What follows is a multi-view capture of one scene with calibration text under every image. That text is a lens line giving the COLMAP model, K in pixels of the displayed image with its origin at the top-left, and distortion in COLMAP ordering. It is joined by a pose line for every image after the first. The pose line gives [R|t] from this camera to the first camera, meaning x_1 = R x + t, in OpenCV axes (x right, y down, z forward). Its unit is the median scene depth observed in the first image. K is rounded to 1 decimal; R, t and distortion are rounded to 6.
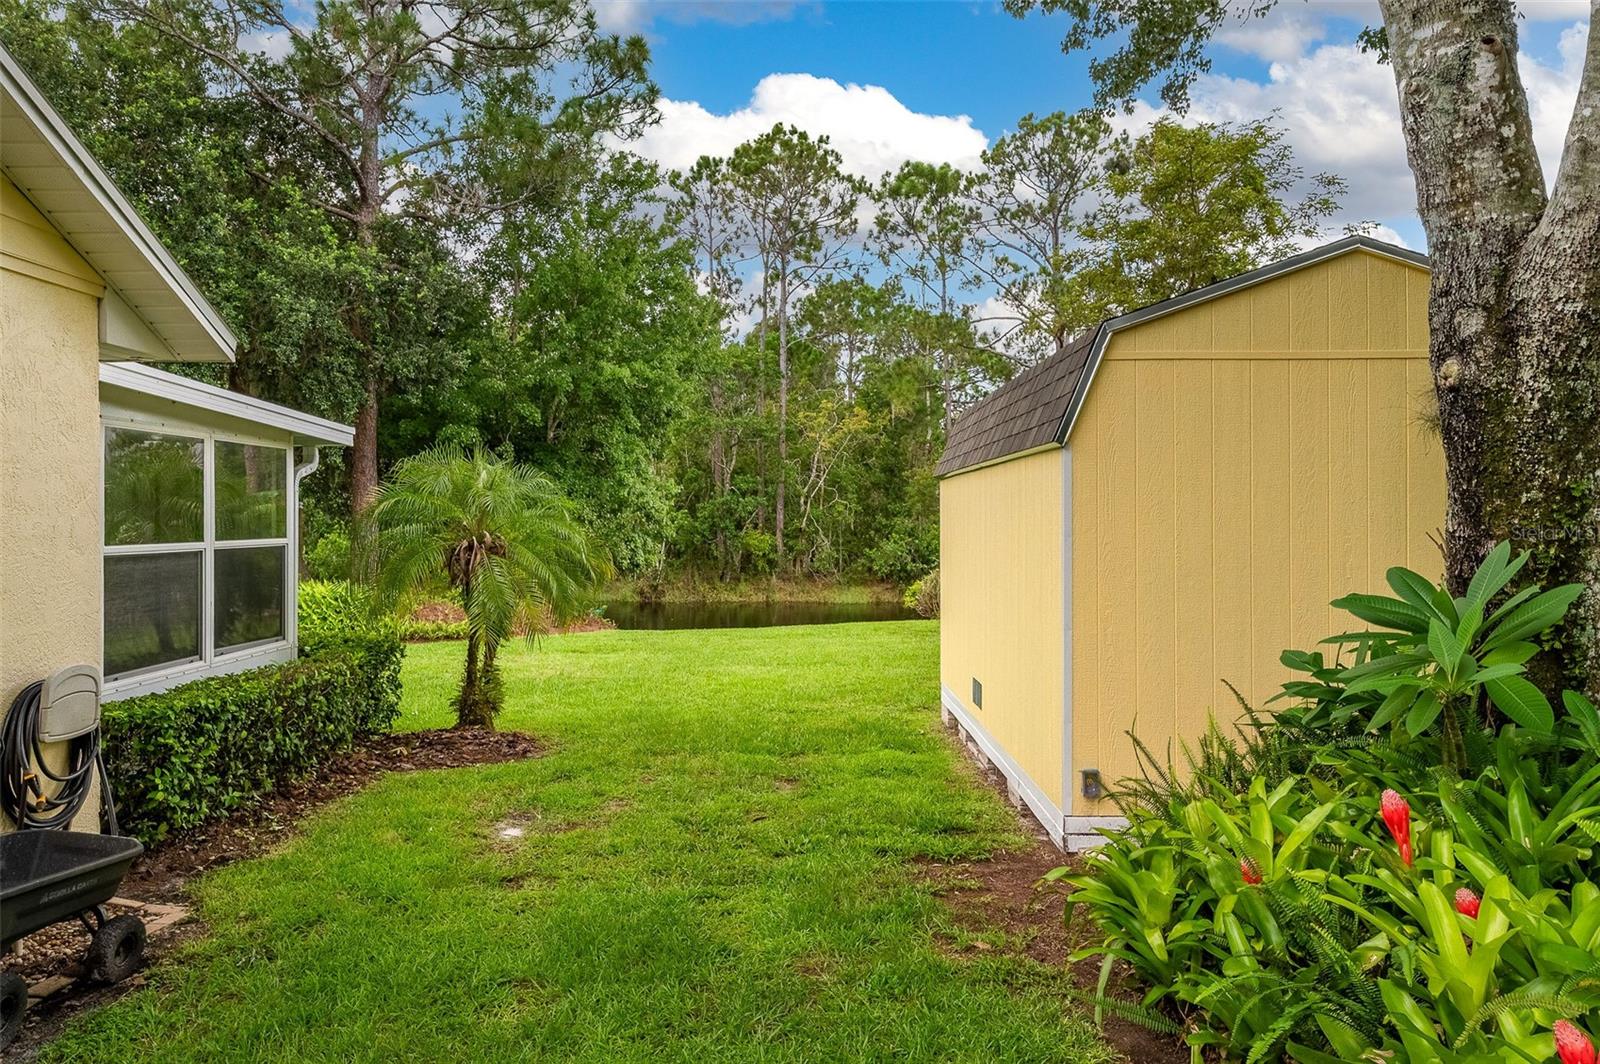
lens RADIAL K [[1061.6, 0, 800.0], [0, 1061.6, 532.0], [0, 0, 1]] dist [0.001211, 0.000126]
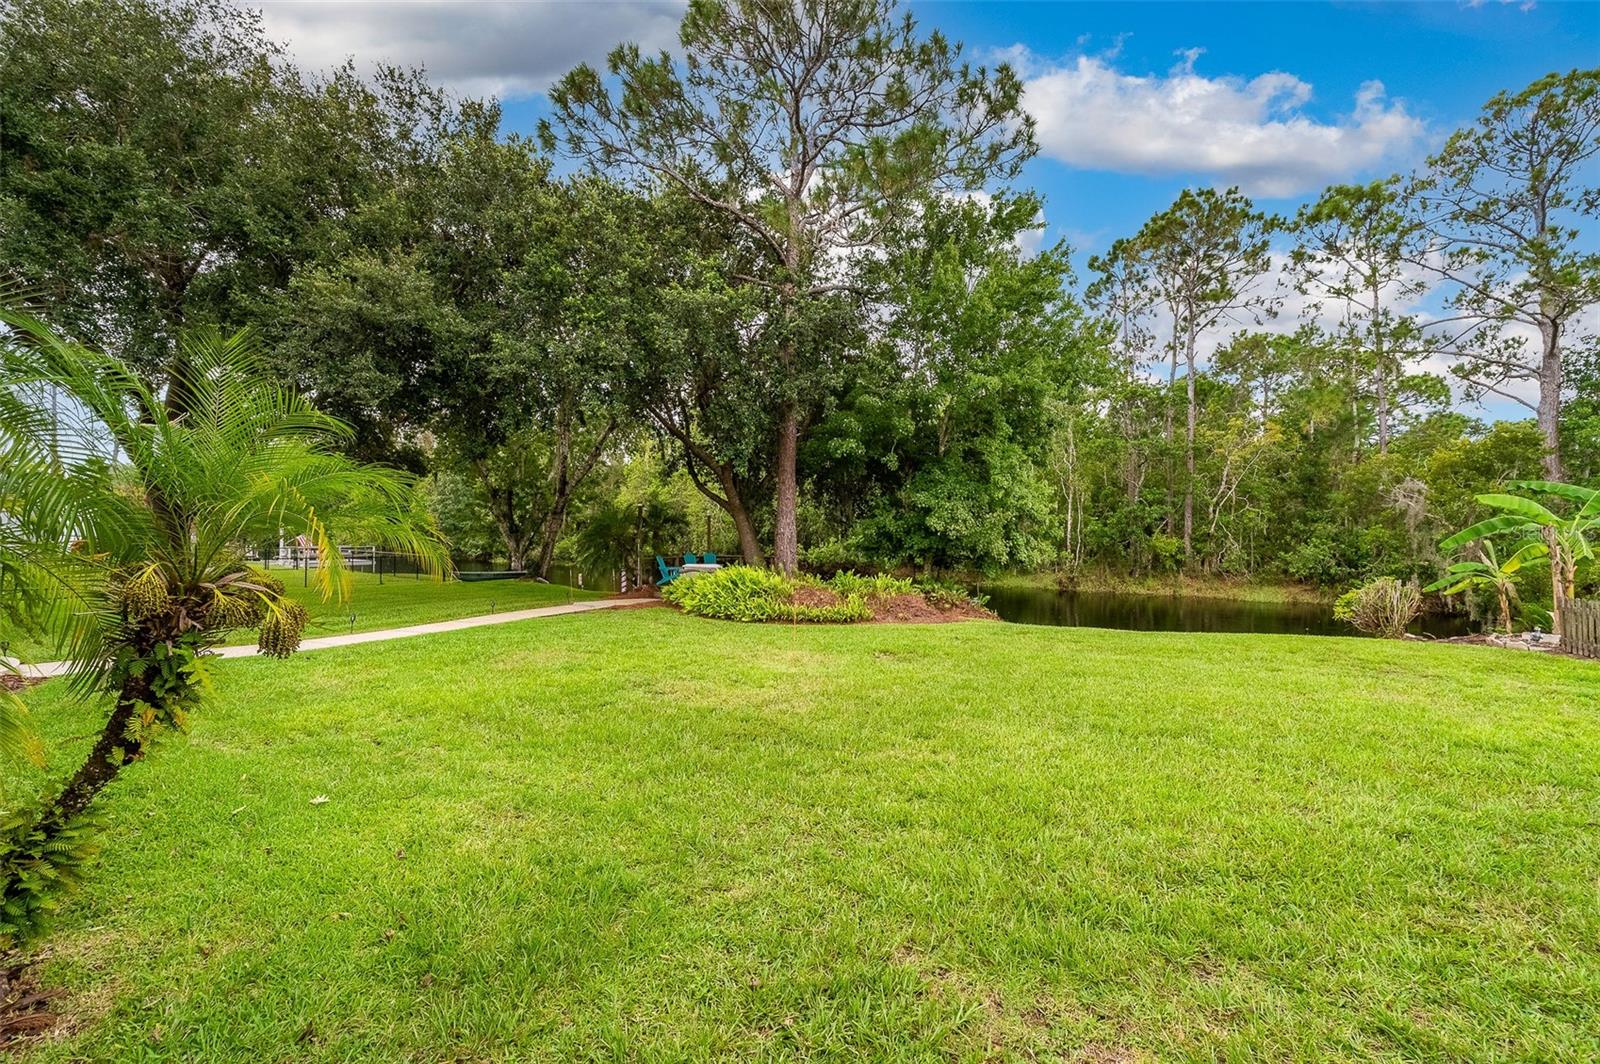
lens RADIAL K [[634.4, 0, 794.4], [0, 634.4, 525.2], [0, 0, 1]] dist [-0.000807, 0.002812]
pose [[0.828638, -0.002761, -0.559778, 0.013202], [-0.008827, 0.999799, -0.017997, 0.004182], [0.559715, 0.019854, 0.828447, 0.180038]]
